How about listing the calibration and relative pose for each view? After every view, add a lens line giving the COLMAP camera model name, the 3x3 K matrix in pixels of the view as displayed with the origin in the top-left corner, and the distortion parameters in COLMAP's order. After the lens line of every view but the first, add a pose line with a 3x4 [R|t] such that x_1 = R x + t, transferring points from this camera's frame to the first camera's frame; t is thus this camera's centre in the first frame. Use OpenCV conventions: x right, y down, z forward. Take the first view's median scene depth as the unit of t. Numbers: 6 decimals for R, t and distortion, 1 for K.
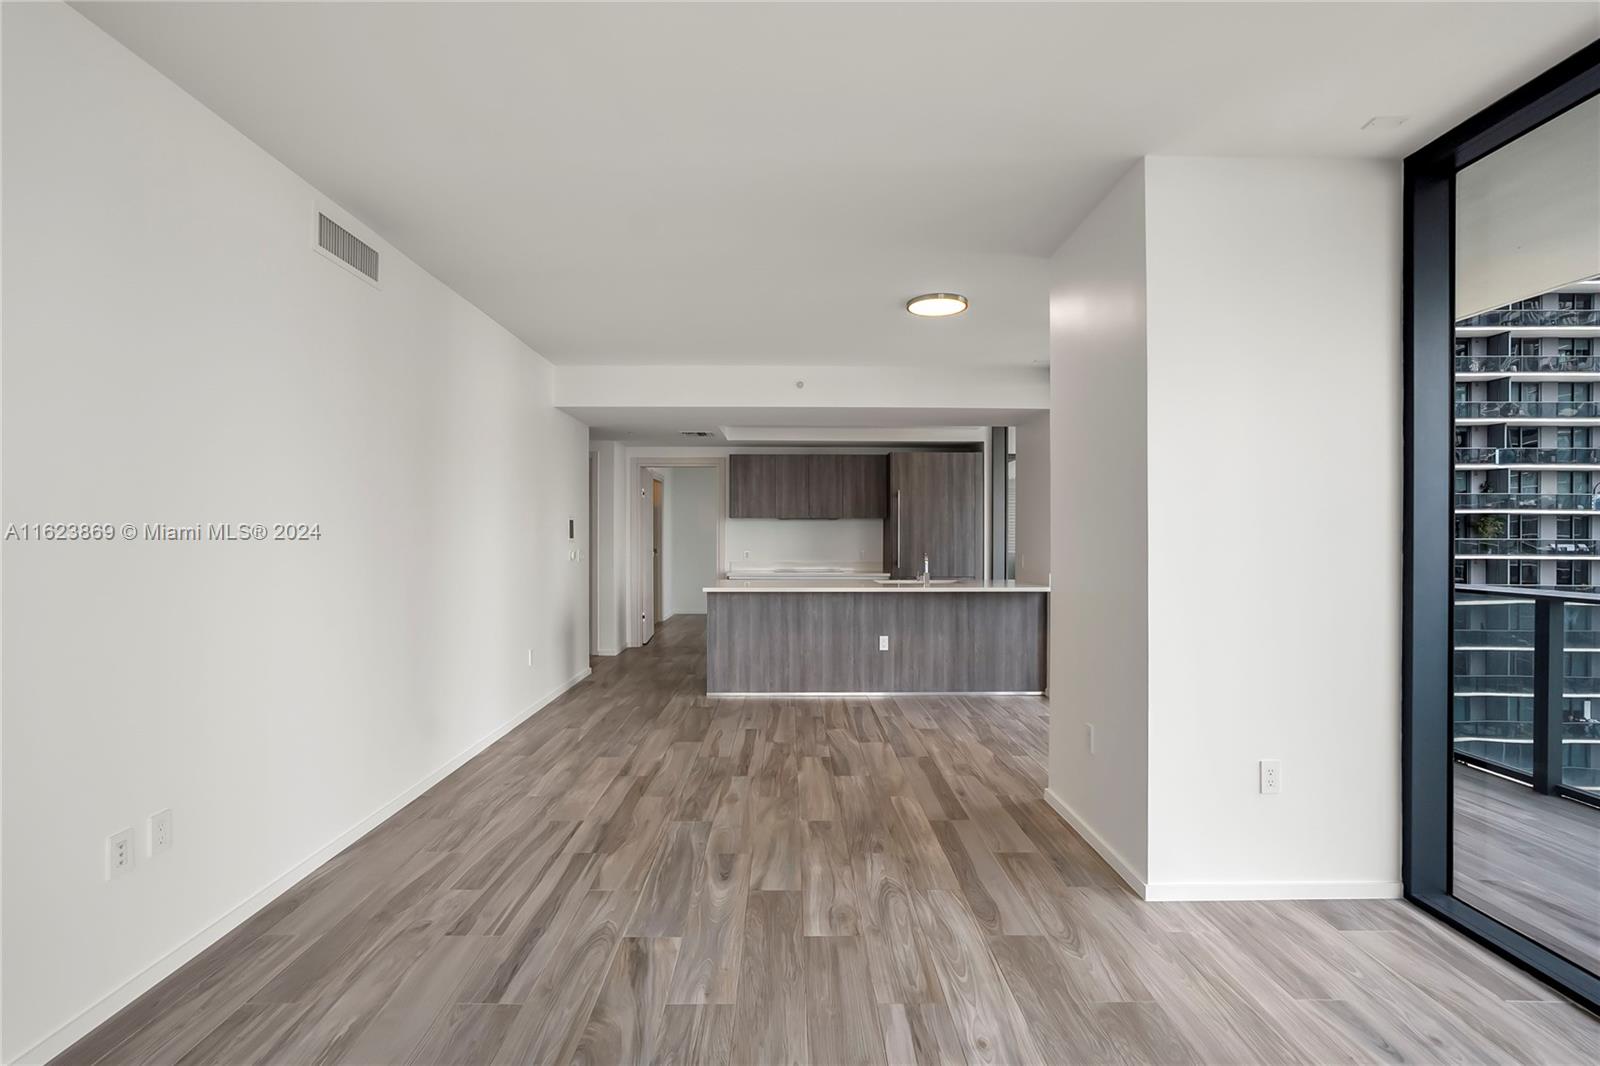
lens RADIAL K [[750.5, 0, 784.8], [0, 750.5, 533.1], [0, 0, 1]] dist [-0.019749, 0.010648]
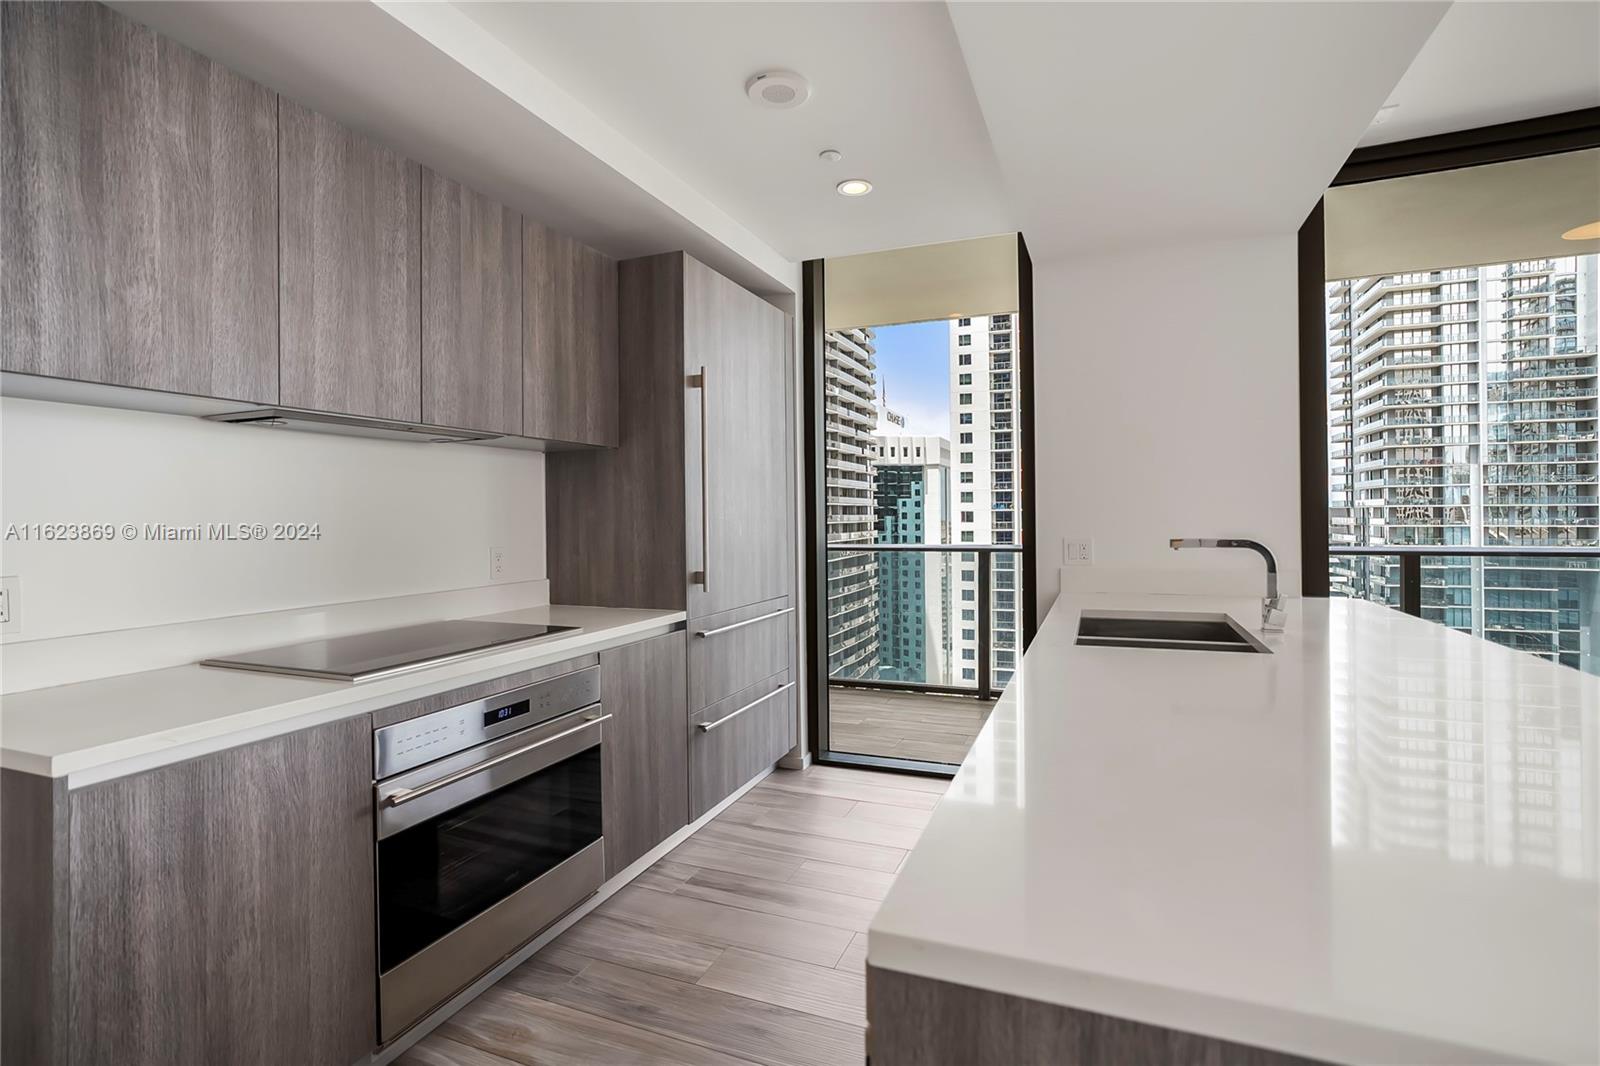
lens RADIAL K [[750.5, 0, 780.3], [0, 750.5, 515.6], [0, 0, 1]] dist [-0.019749, 0.010648]
pose [[0.379361, -0.006418, 0.925226, -0.200626], [0.004904, 0.999976, 0.004926, 0.011670], [-0.925236, 0.002669, 0.379383, 1.109768]]
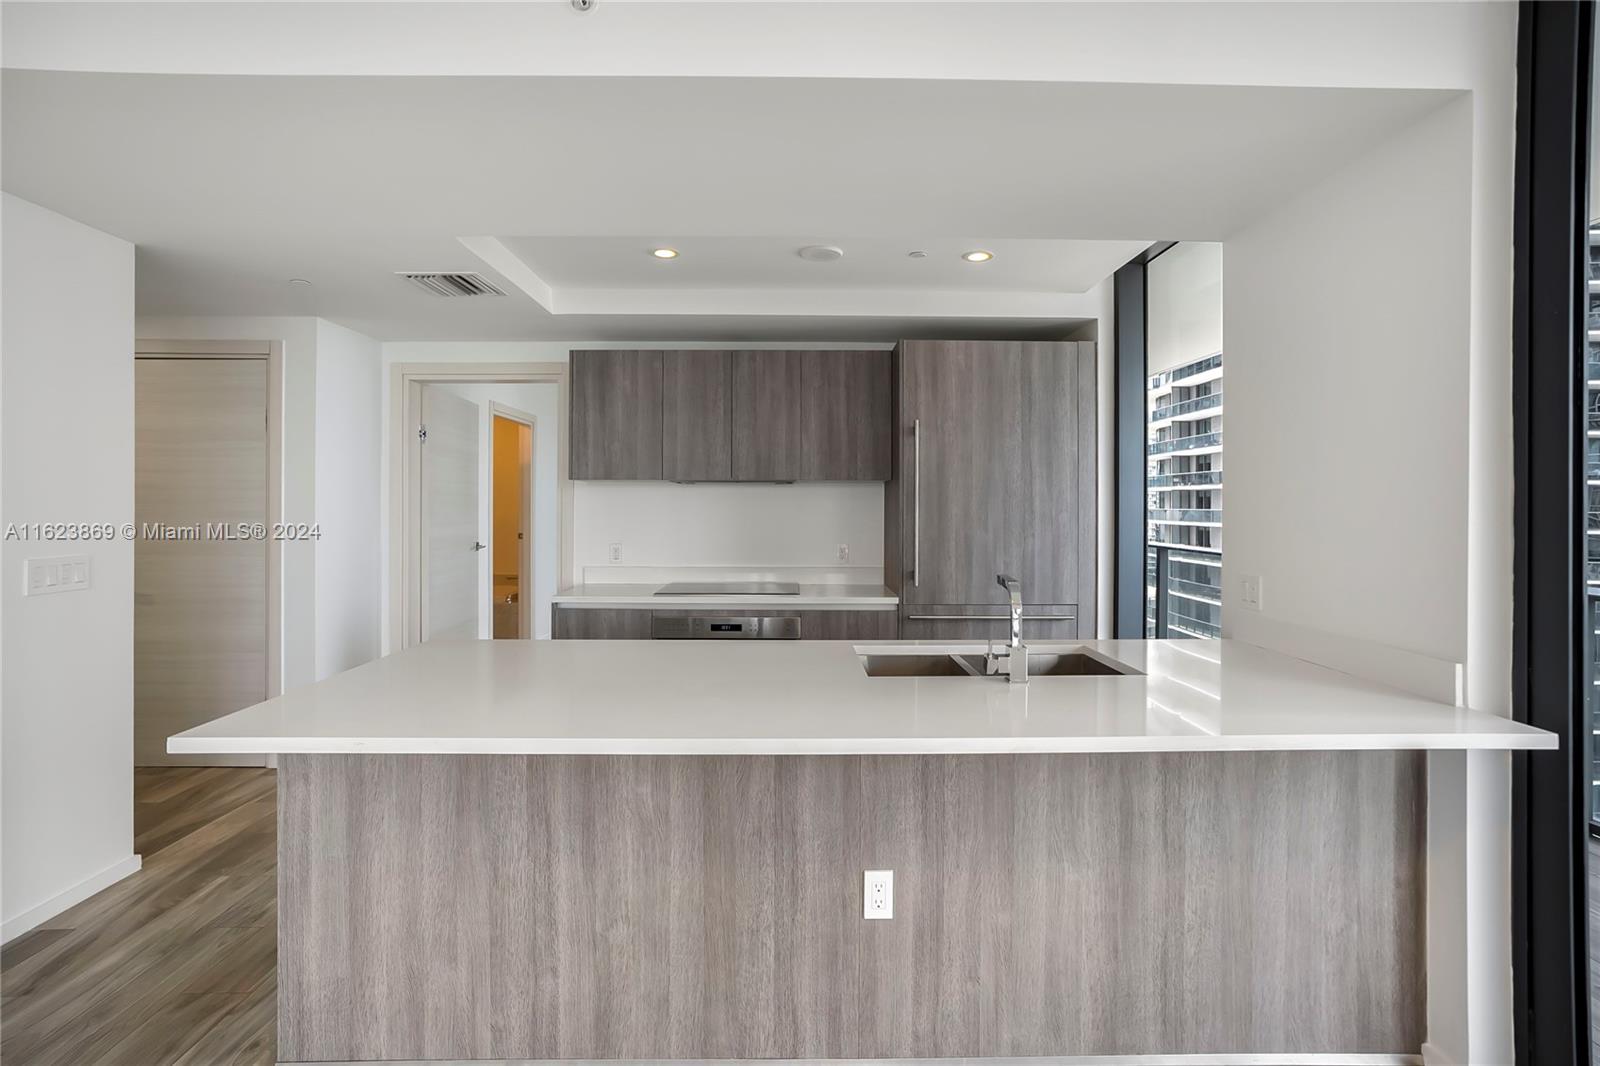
lens RADIAL K [[750.5, 0, 817.6], [0, 750.5, 502.4], [0, 0, 1]] dist [-0.019749, 0.010648]
pose [[0.999420, 0.001750, 0.034016, 0.098256], [-0.001615, 0.999991, -0.003996, -0.005264], [-0.034023, 0.003939, 0.999413, 0.711576]]
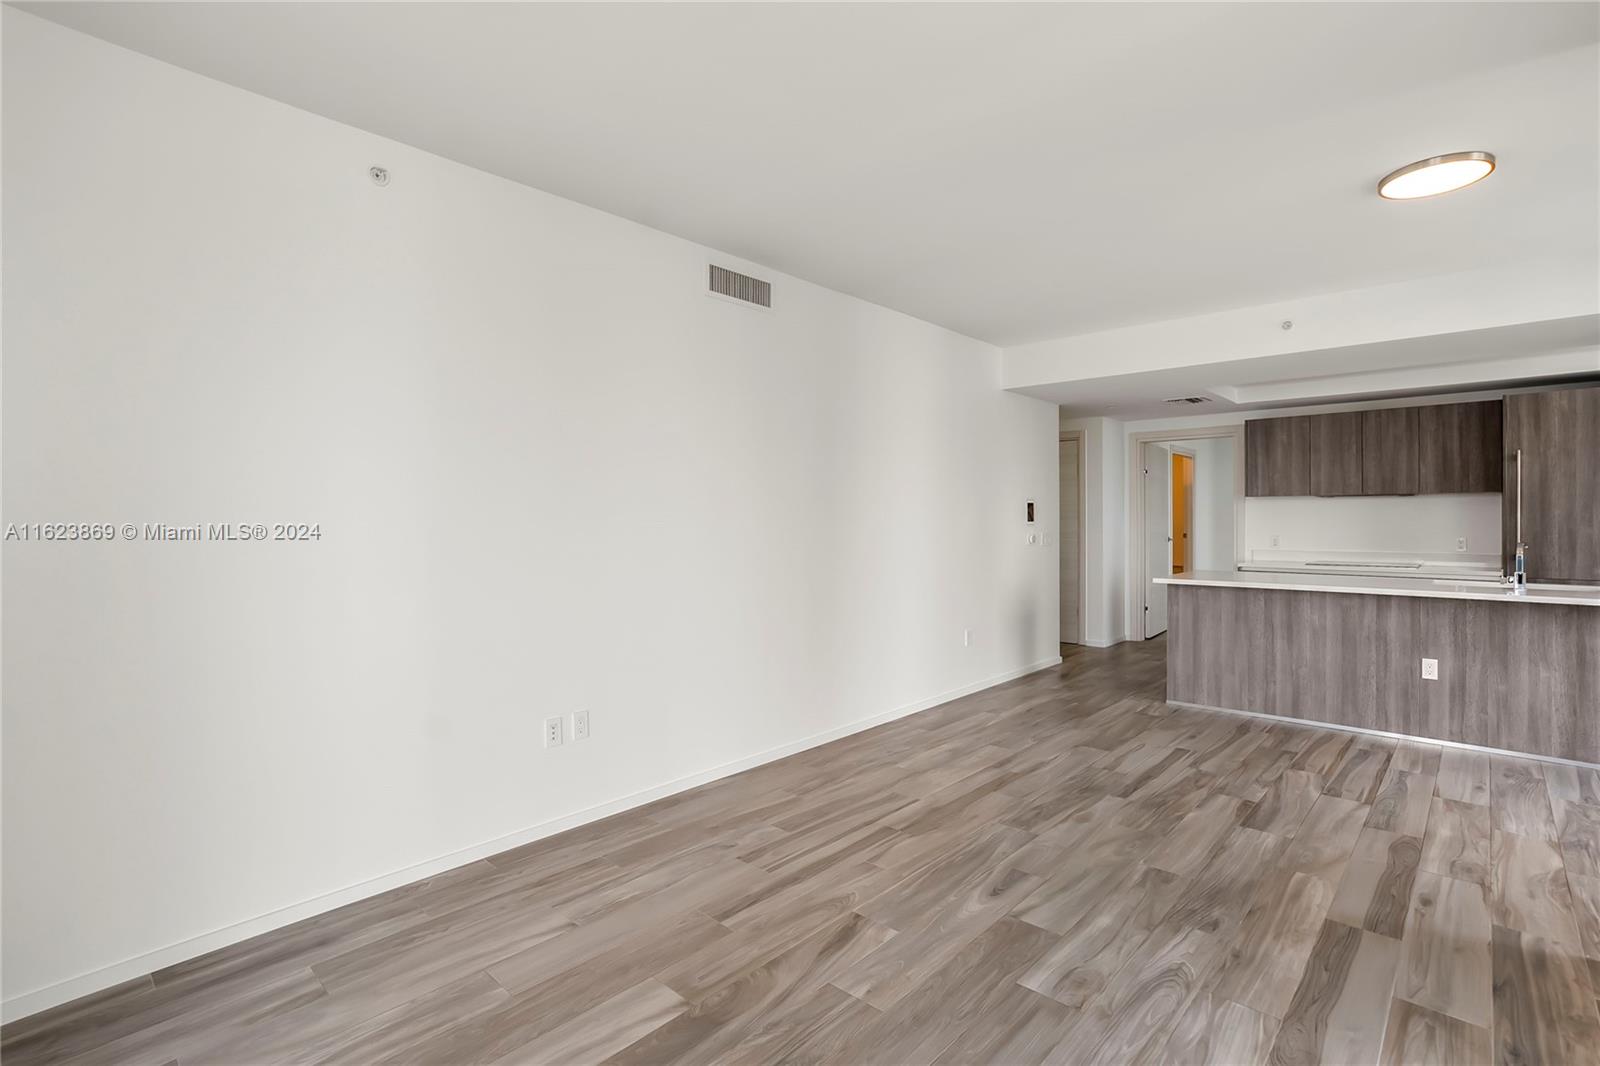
lens RADIAL K [[750.5, 0, 794.4], [0, 750.5, 522.5], [0, 0, 1]] dist [-0.019749, 0.010648]
pose [[0.733301, 0.000138, -0.679905, 0.169748], [0.006004, 0.999960, 0.006679, -0.000103], [0.679878, -0.008980, 0.733270, 0.079144]]
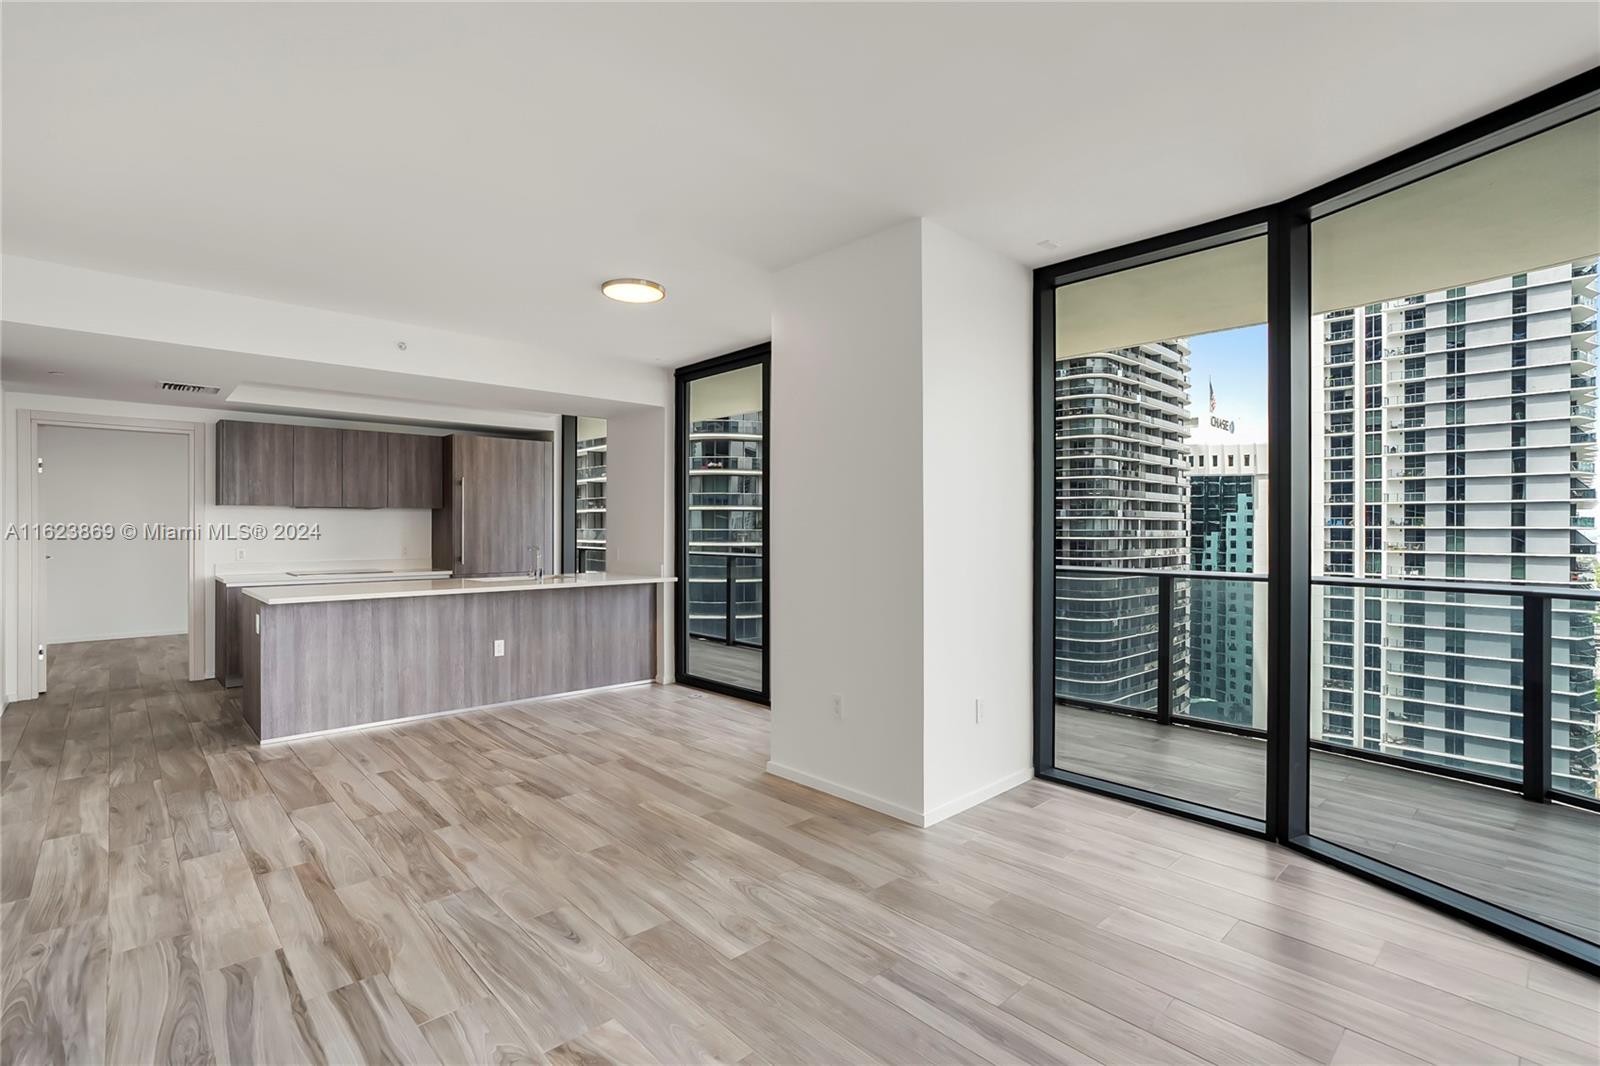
lens RADIAL K [[750.5, 0, 791.4], [0, 750.5, 531.6], [0, 0, 1]] dist [-0.019749, 0.010648]
pose [[0.734022, -0.004429, 0.679112, -0.220054], [-0.002069, 0.999960, 0.008758, -0.001522], [-0.679123, -0.007834, 0.733983, 0.107105]]
